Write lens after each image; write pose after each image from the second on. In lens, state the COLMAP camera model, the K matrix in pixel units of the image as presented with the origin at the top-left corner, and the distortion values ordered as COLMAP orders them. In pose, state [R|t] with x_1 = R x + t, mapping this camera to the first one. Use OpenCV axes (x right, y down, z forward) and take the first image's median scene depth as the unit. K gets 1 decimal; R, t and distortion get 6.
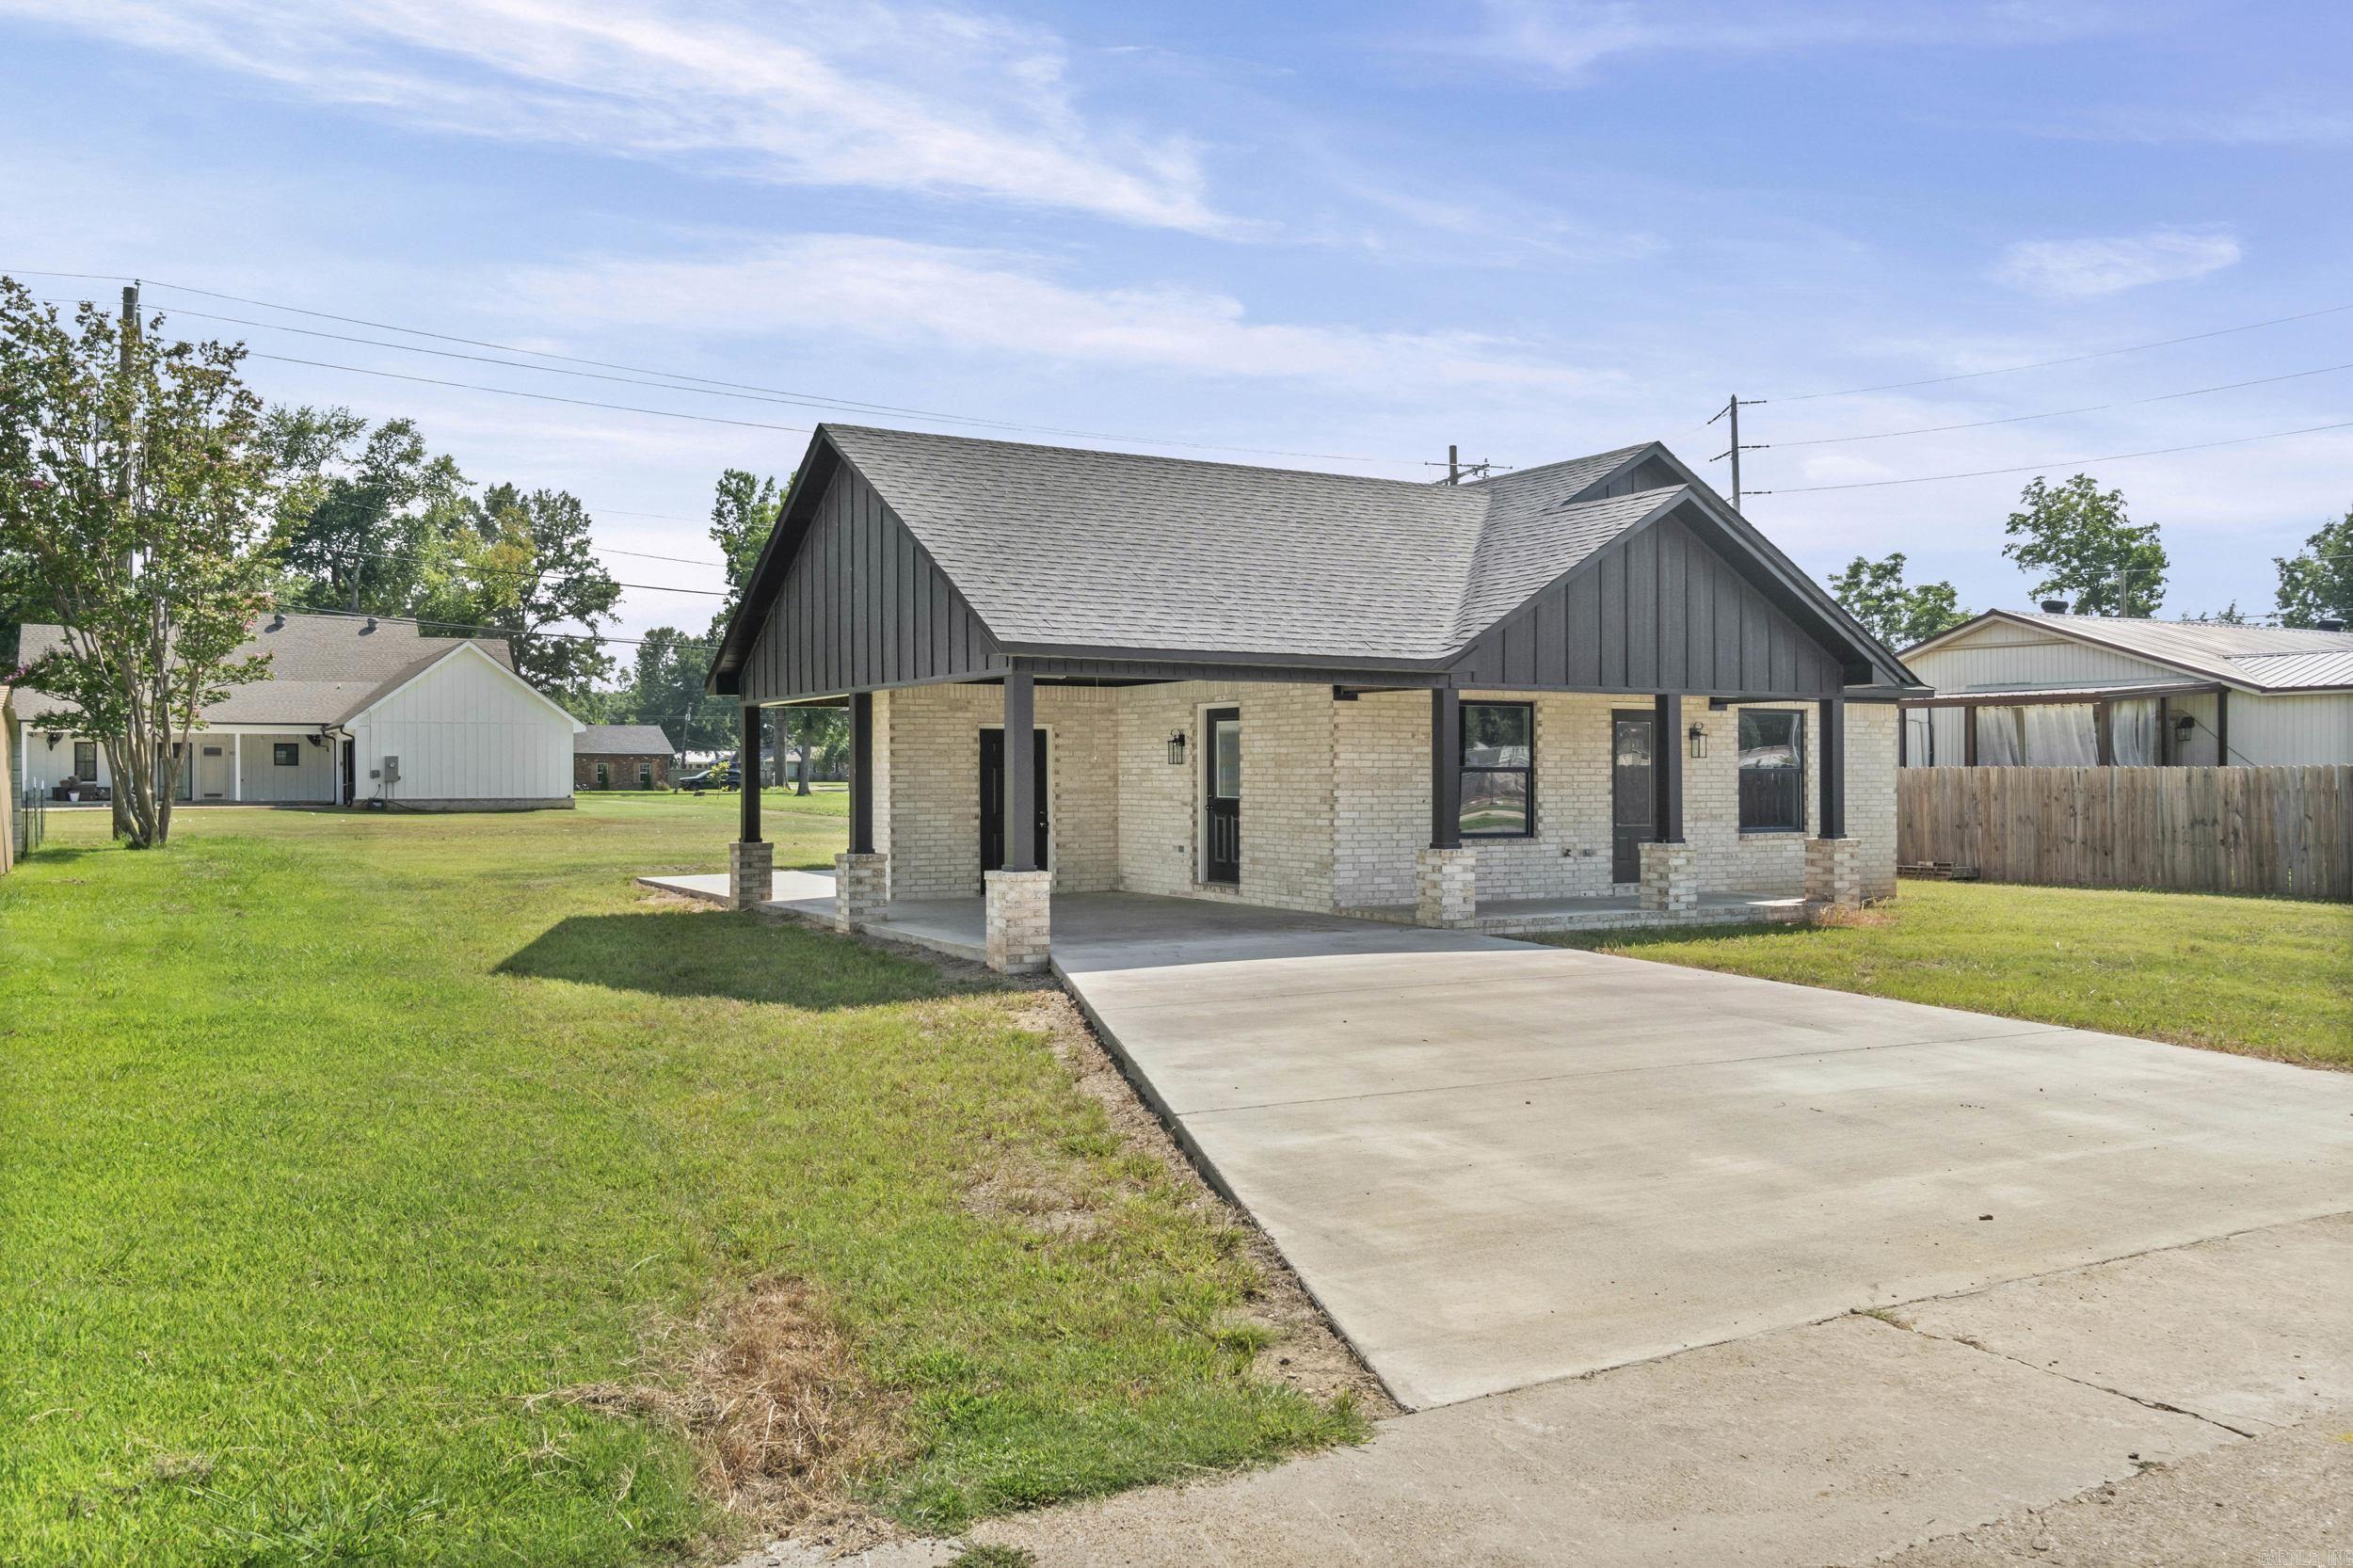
lens RADIAL K [[1797.0, 0, 1176.5], [0, 1797.0, 784.0], [0, 0, 1]] dist [-0.001245, 0.002399]
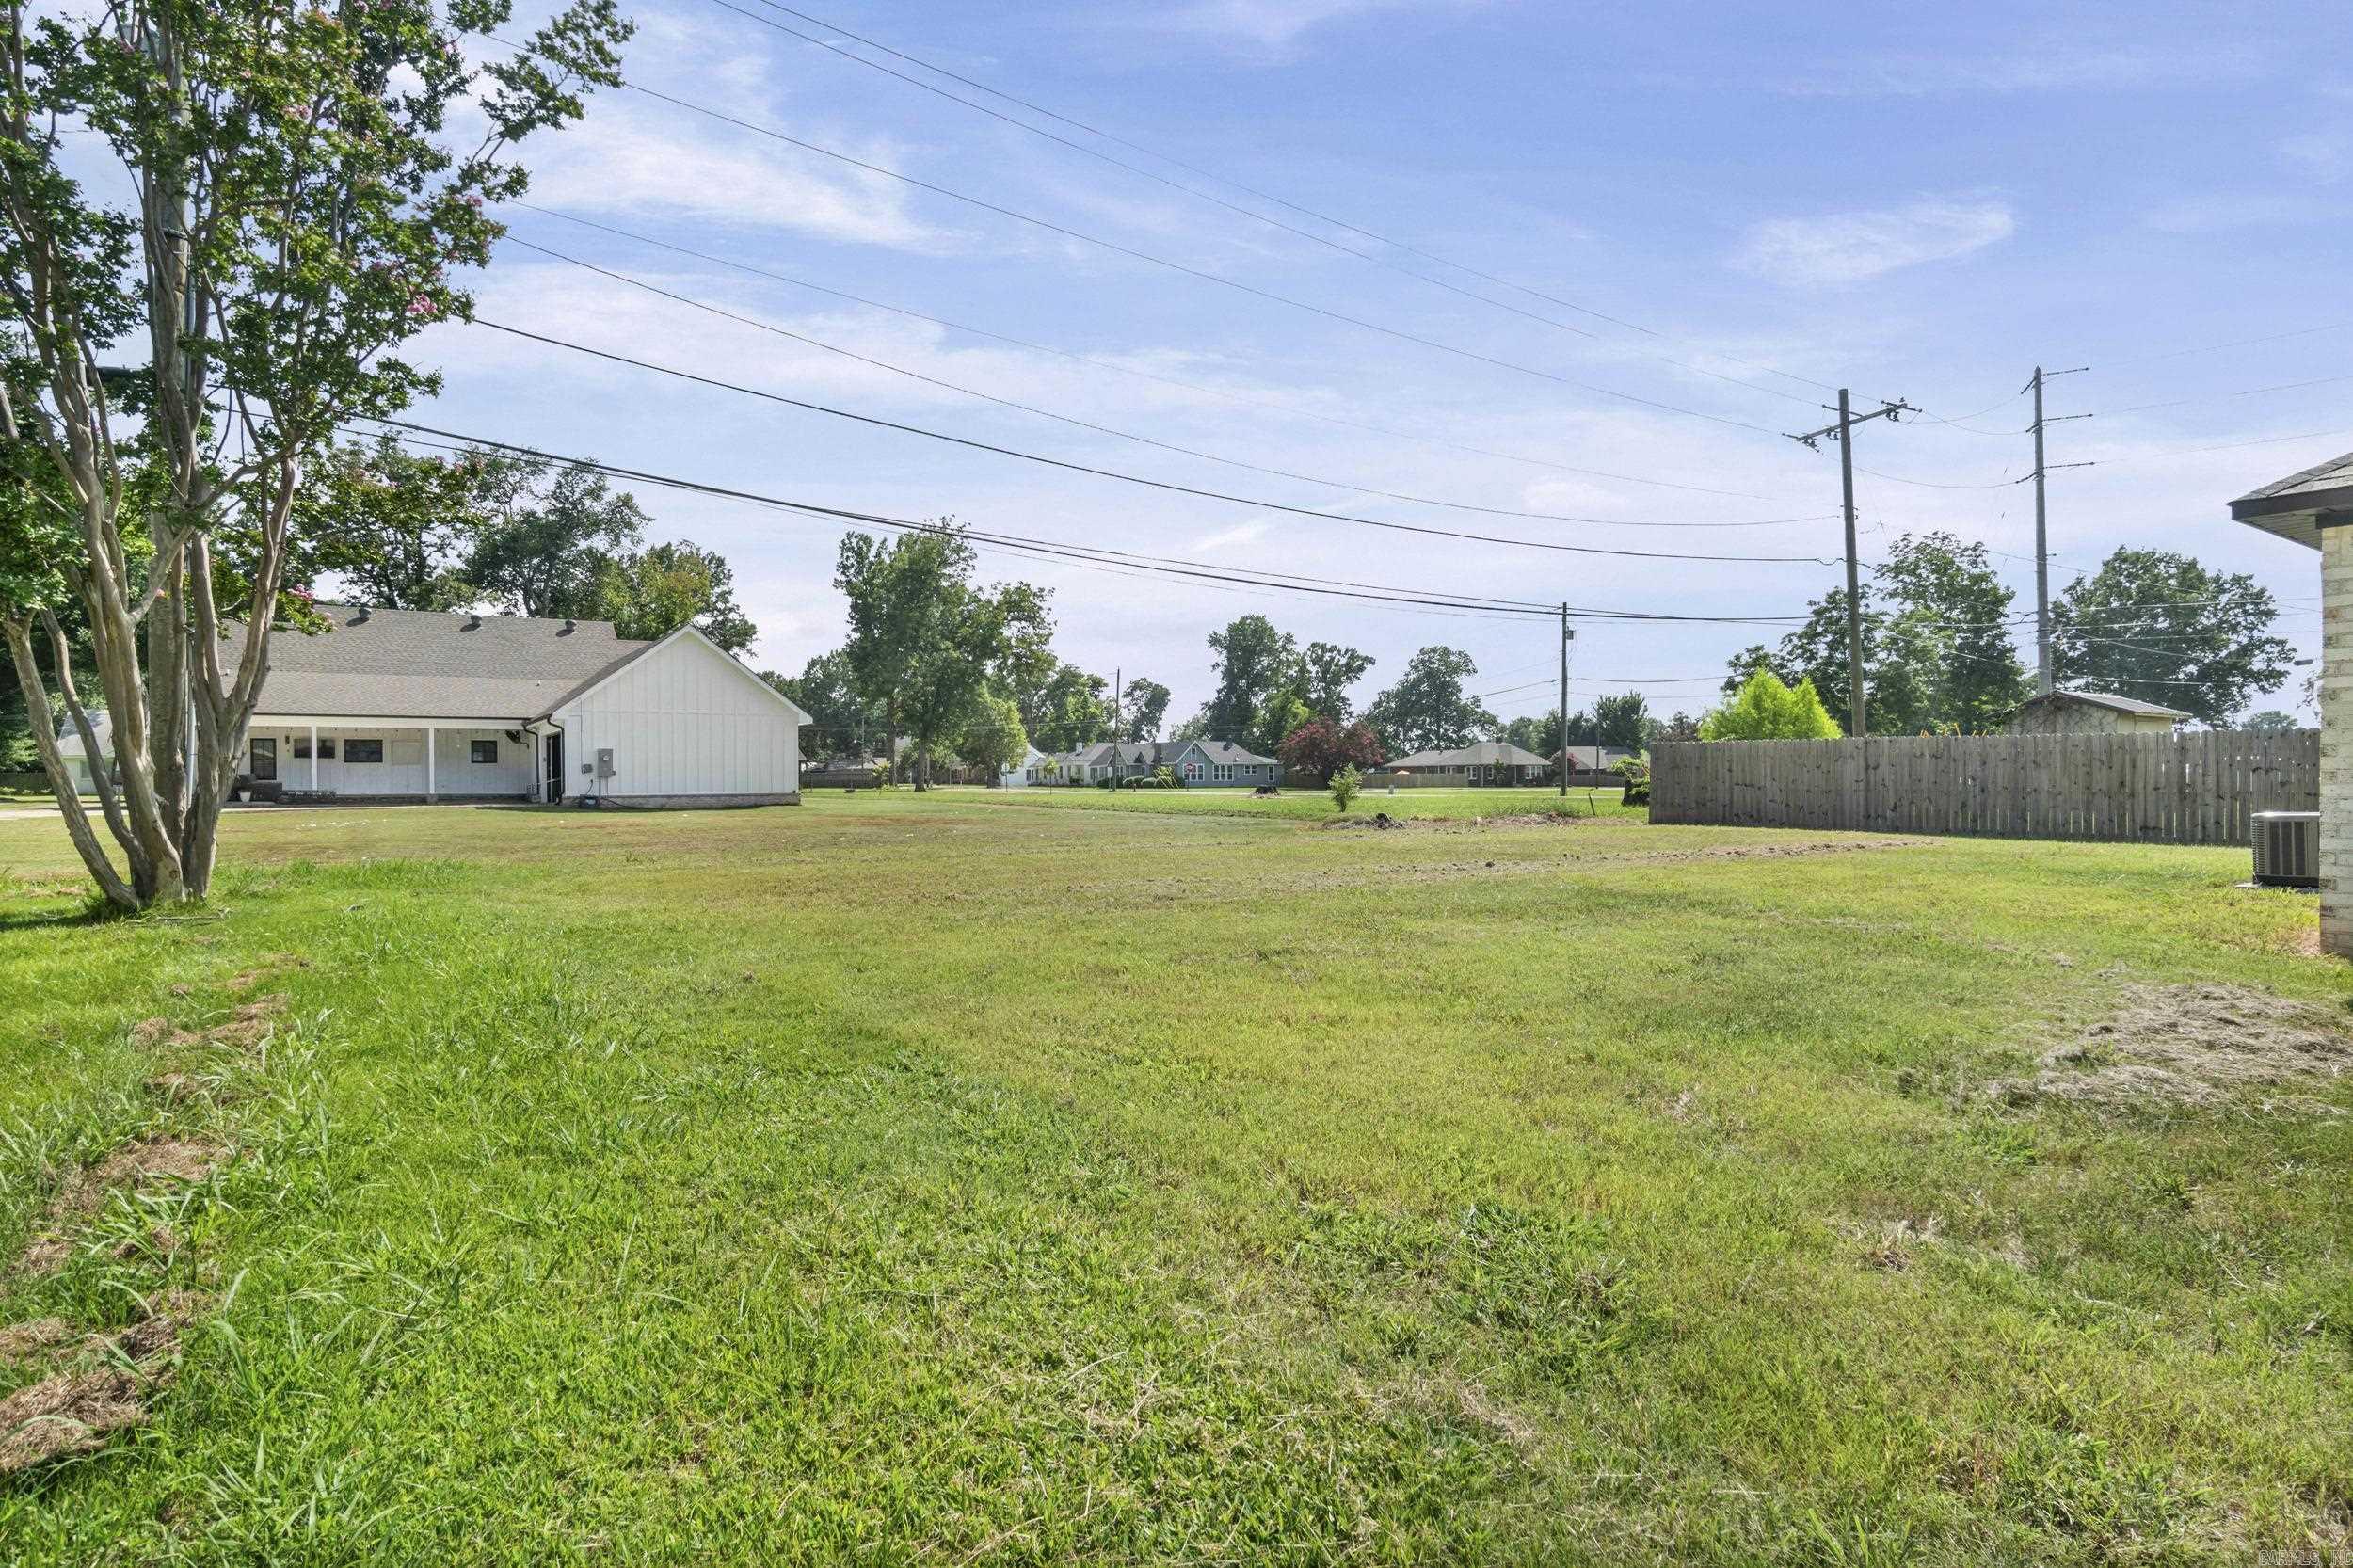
lens RADIAL K [[1185.0, 0, 1176.5], [0, 1185.0, 784.0], [0, 0, 1]] dist [0.001370, -0.000213]
pose [[0.997381, -0.007286, 0.071962, -0.594999], [0.007353, 0.999973, -0.000667, 0.015238], [-0.071955, 0.001195, 0.997407, 1.178687]]
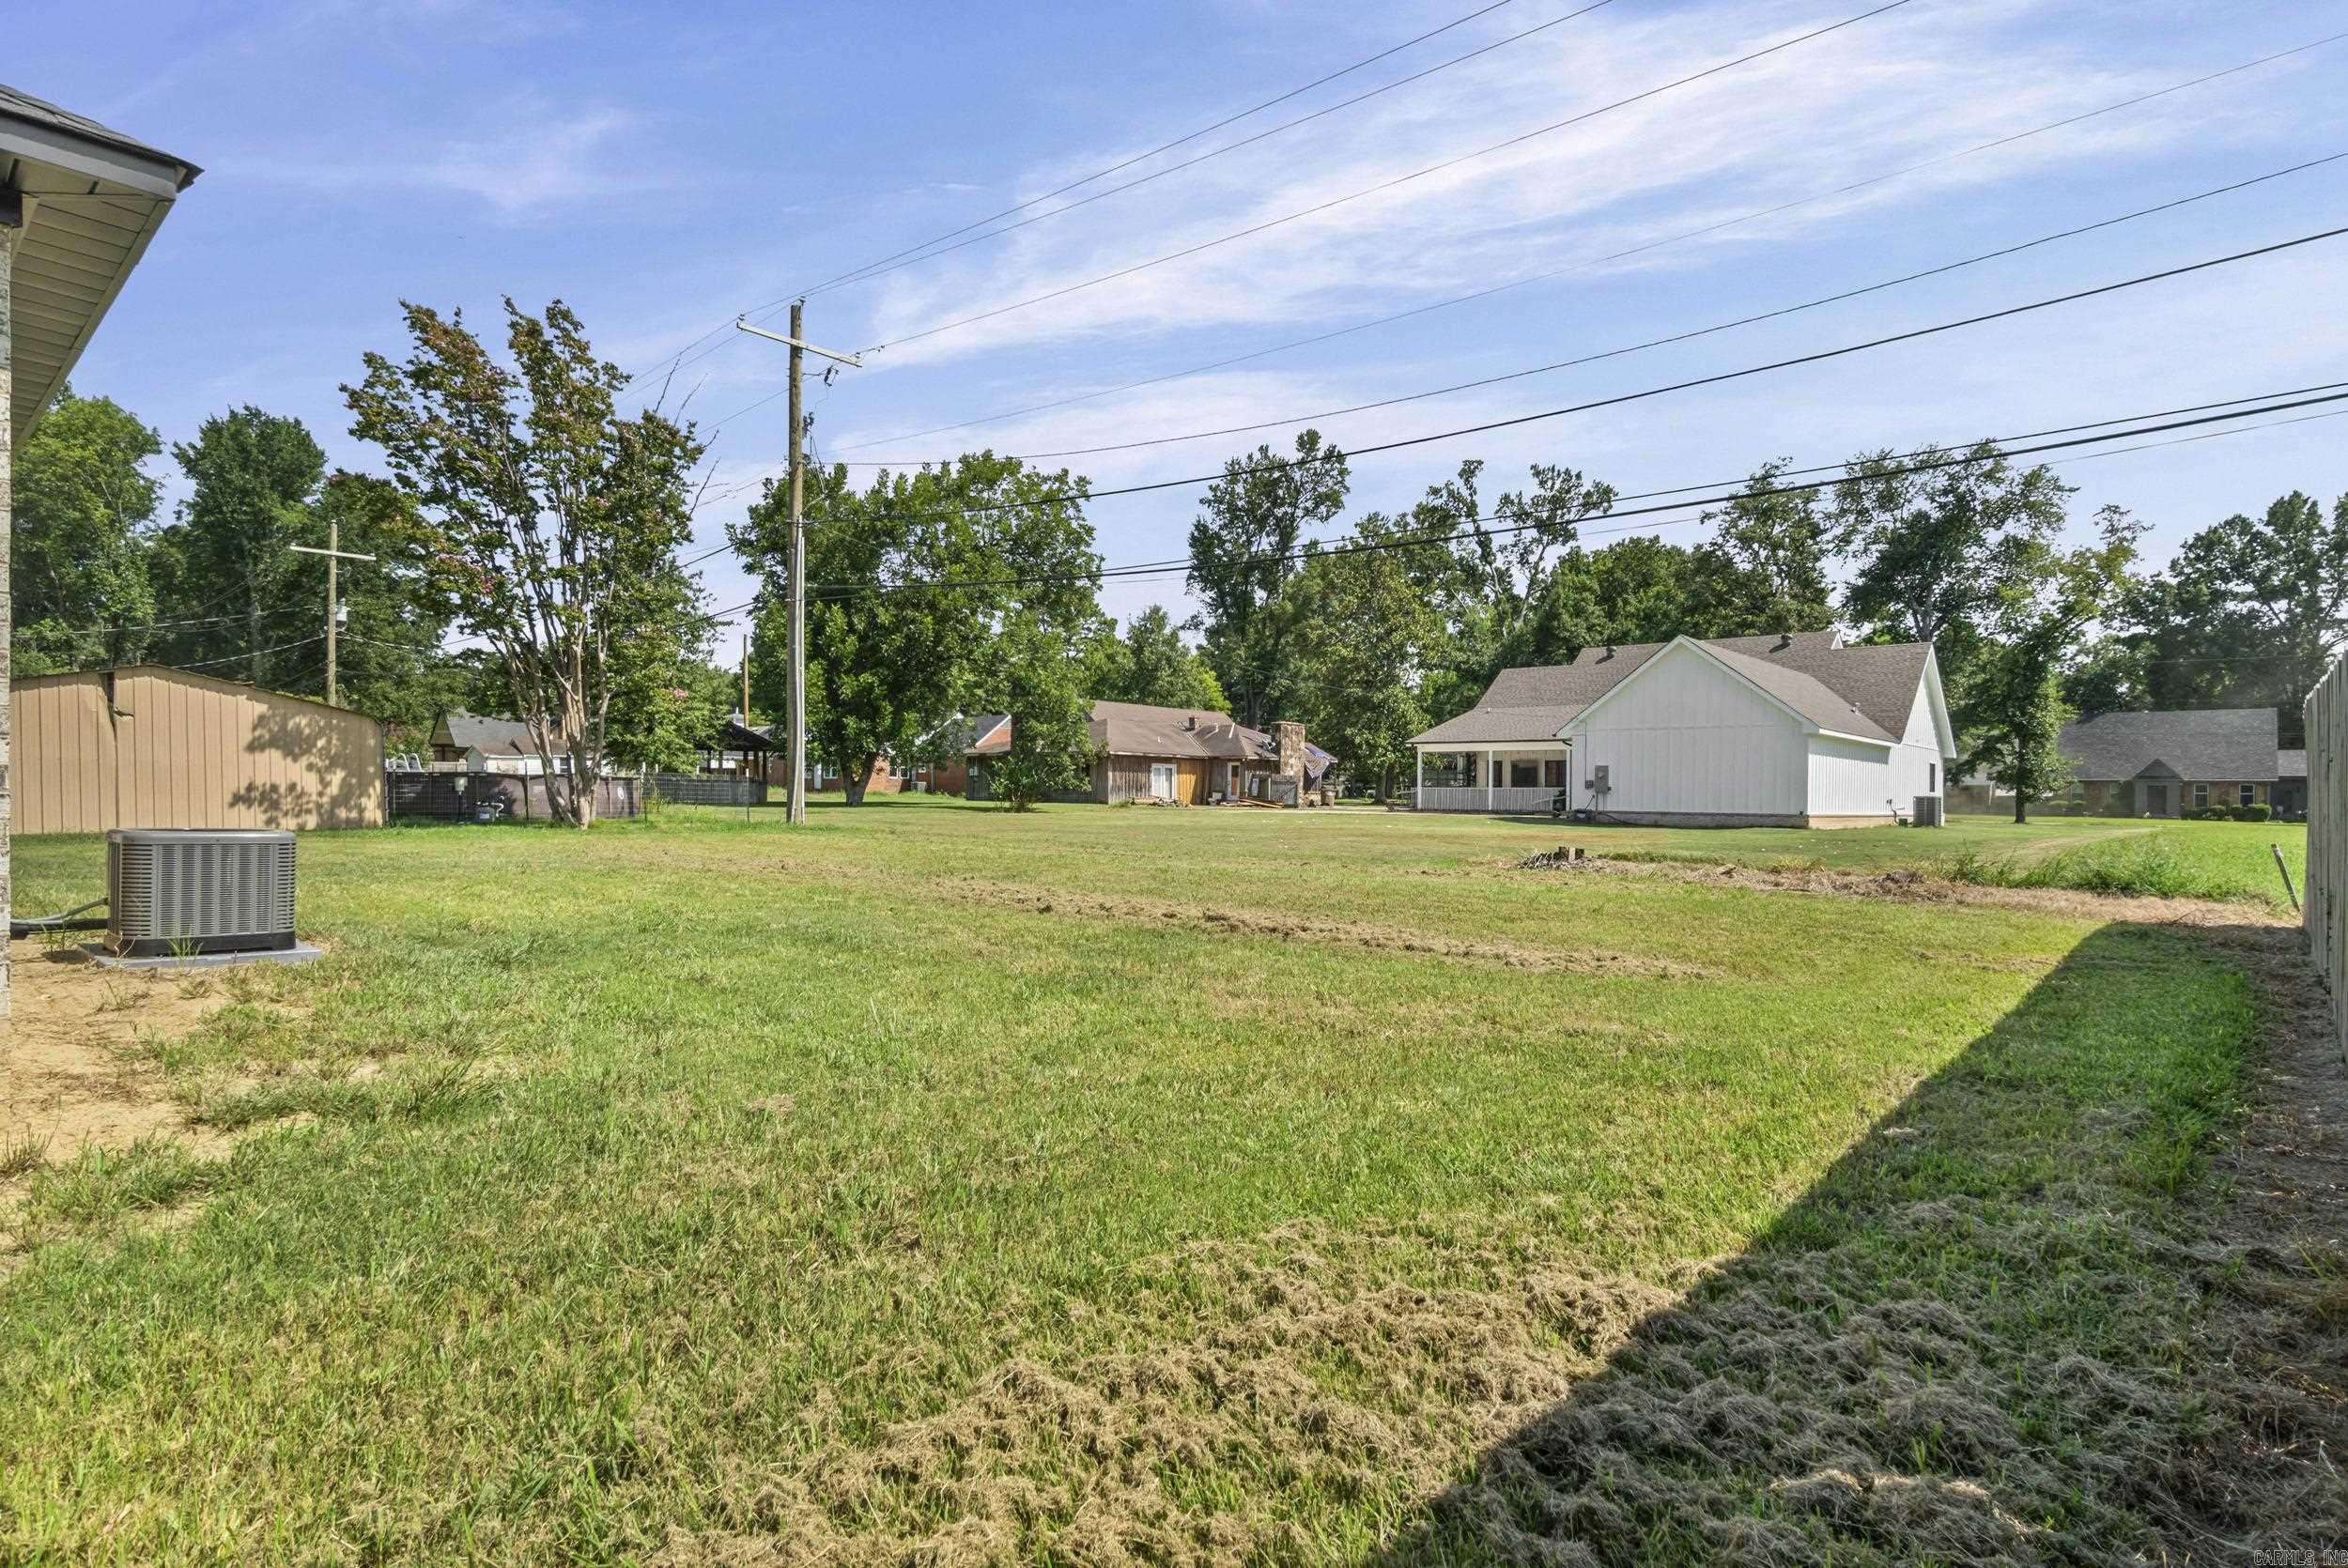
lens RADIAL K [[1220.4, 0, 1177.9], [0, 1220.4, 813.4], [0, 0, 1]] dist [0.002160, 0.000443]
pose [[0.331294, 0.019681, -0.943322, 0.313284], [-0.020949, 0.999689, 0.013499, 0.018006], [0.943295, 0.015289, 0.331603, 1.789382]]
